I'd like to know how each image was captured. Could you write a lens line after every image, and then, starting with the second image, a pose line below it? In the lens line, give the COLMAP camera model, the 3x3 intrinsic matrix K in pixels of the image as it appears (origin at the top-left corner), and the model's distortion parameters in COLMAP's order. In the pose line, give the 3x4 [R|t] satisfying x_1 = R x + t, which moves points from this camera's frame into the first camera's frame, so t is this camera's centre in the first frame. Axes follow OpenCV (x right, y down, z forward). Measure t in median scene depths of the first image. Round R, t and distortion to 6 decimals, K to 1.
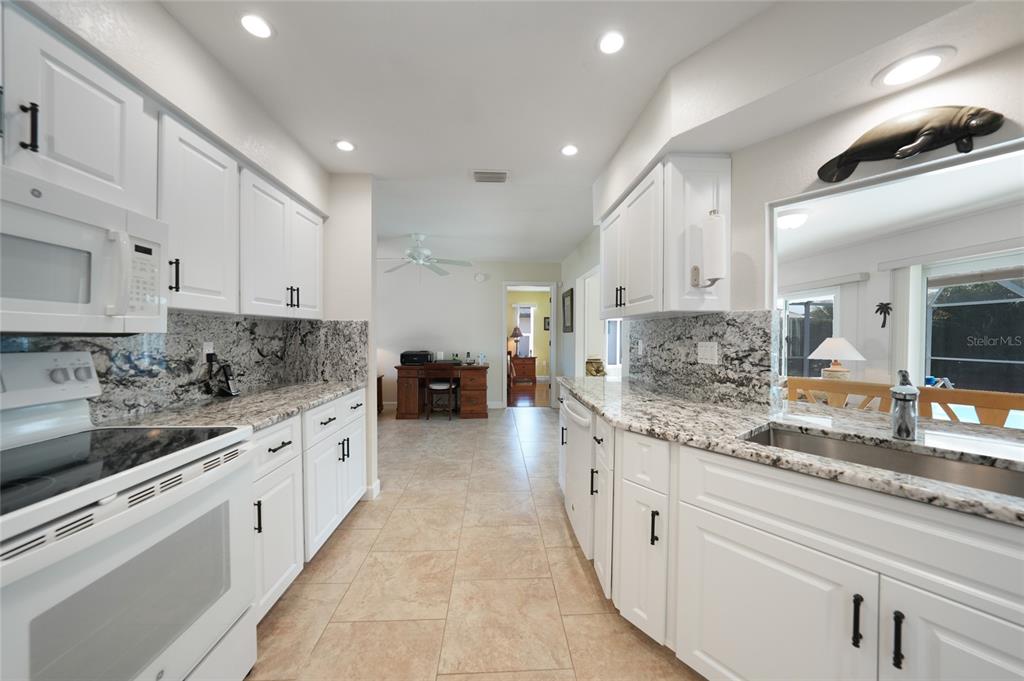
lens RADIAL K [[355.2, 0, 512.0], [0, 355.2, 339.6], [0, 0, 1]] dist [-0.030110, 0.006669]
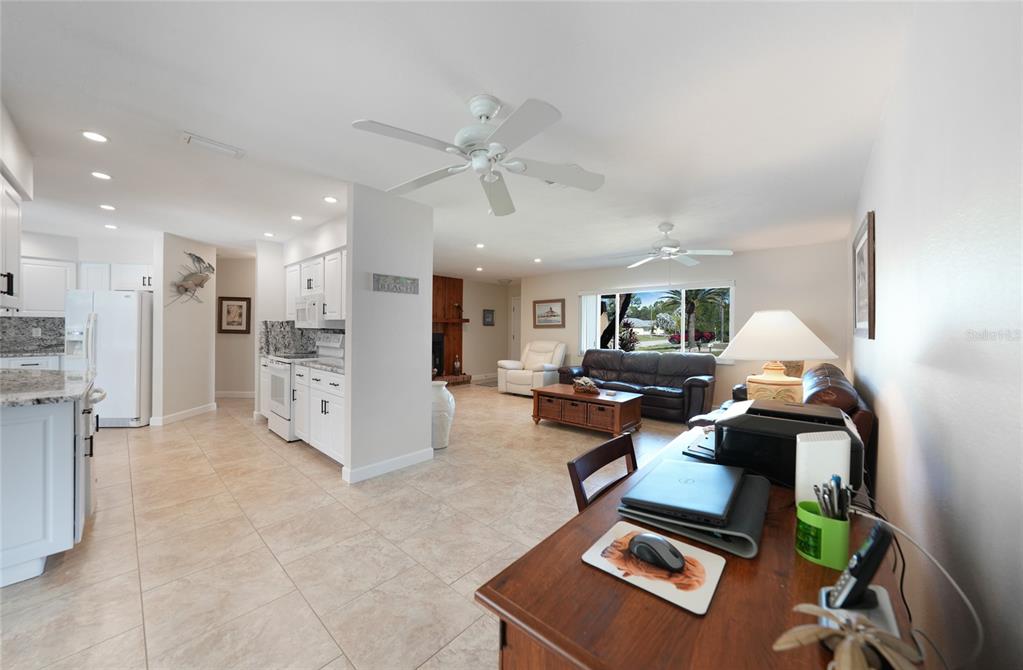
lens RADIAL K [[356.0, 0, 509.1], [0, 356.0, 329.2], [0, 0, 1]] dist [-0.014536, 0.000098]
pose [[-0.703762, -0.010854, -0.710353, 0.052004], [-0.021202, 0.999759, 0.005729, -0.050053], [0.710119, 0.019093, -0.703822, 3.321269]]
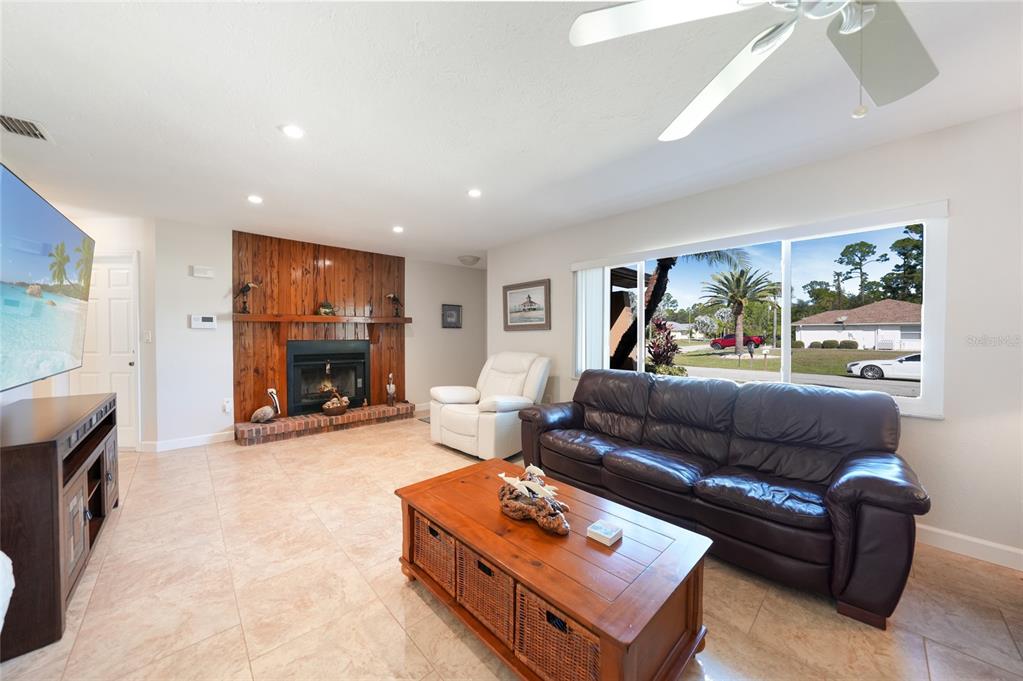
lens RADIAL K [[354.8, 0, 511.5], [0, 354.8, 339.6], [0, 0, 1]] dist [-0.030110, 0.006669]
pose [[-0.761565, 0.003991, -0.648077, -1.636089], [-0.014045, 0.999645, 0.022661, -0.039468], [0.647937, 0.026360, -0.761238, 2.492100]]
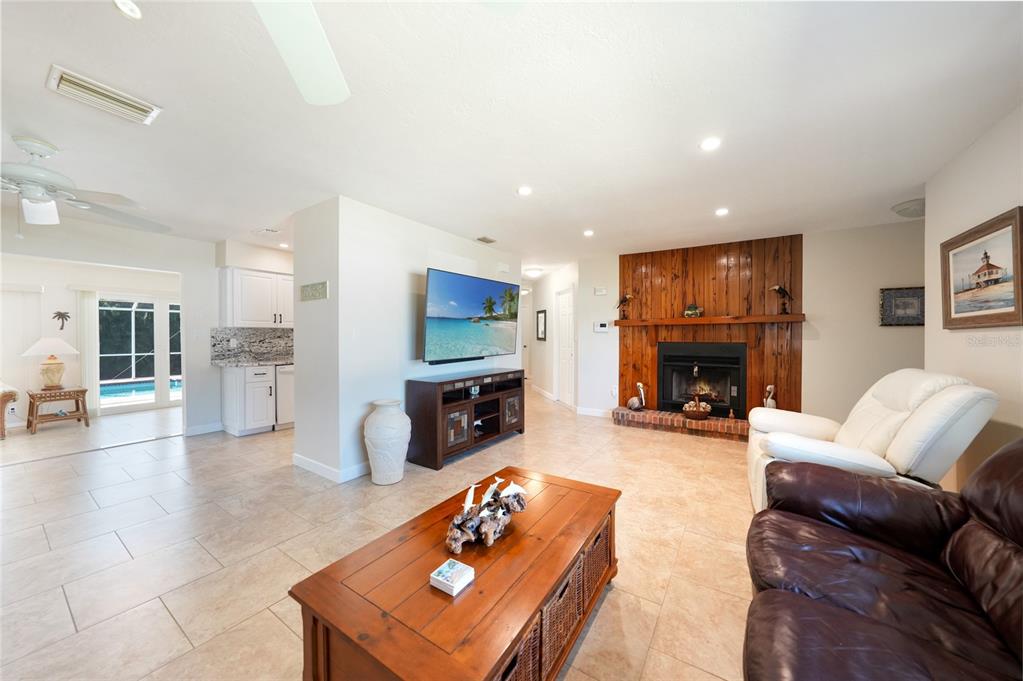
lens RADIAL K [[354.8, 0, 511.5], [0, 354.8, 339.6], [0, 0, 1]] dist [-0.030110, 0.006669]
pose [[-0.807105, -0.010293, 0.590318, -2.788940], [0.005388, 0.999678, 0.024797, -0.047454], [-0.590383, 0.023195, -0.806790, 2.492891]]
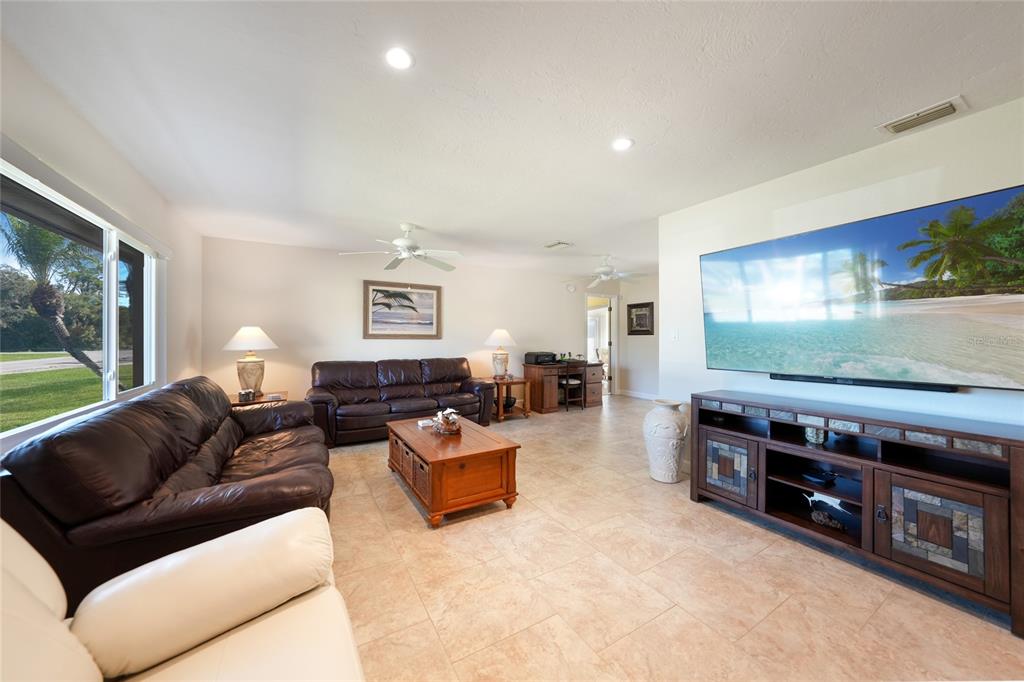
lens RADIAL K [[355.2, 0, 512.0], [0, 355.2, 340.1], [0, 0, 1]] dist [-0.030110, 0.006669]
pose [[0.886135, -0.004655, 0.463404, -2.771761], [0.008062, 0.999953, -0.005373, -0.004690], [-0.463358, 0.008497, 0.886131, 0.174409]]
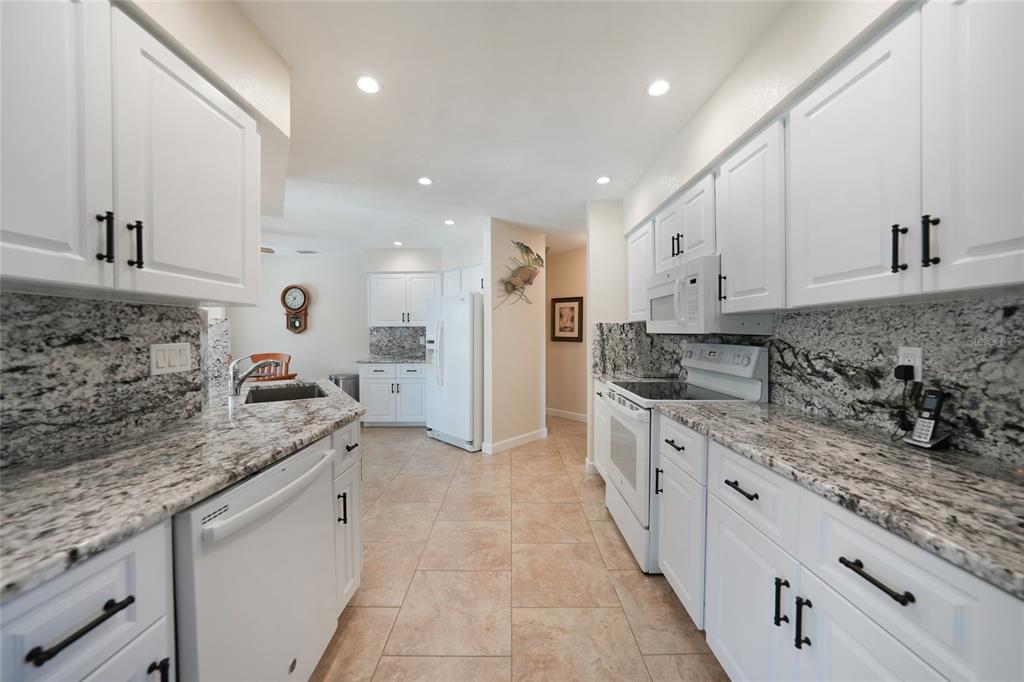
lens RADIAL K [[355.2, 0, 512.0], [0, 355.2, 340.1], [0, 0, 1]] dist [-0.030110, 0.006669]
pose [[-0.998961, -0.002797, 0.045484, -0.209547], [-0.001476, 0.999577, 0.029036, -0.024463], [-0.045546, 0.028939, -0.998543, 1.808443]]
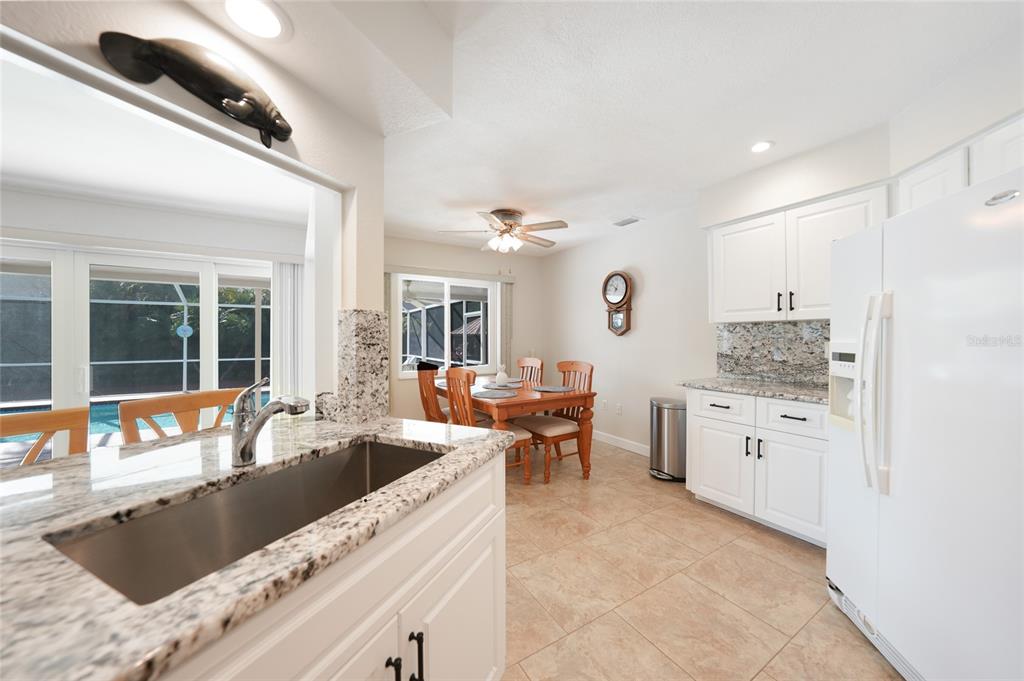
lens RADIAL K [[359.0, 0, 510.9], [0, 359.0, 338.7], [0, 0, 1]] dist [-0.026115, 0.004134]
pose [[-0.477479, -0.007264, 0.878613, 0.077677], [0.010265, 0.999851, 0.013845, -0.007808], [-0.878583, 0.015630, -0.477334, 0.575663]]
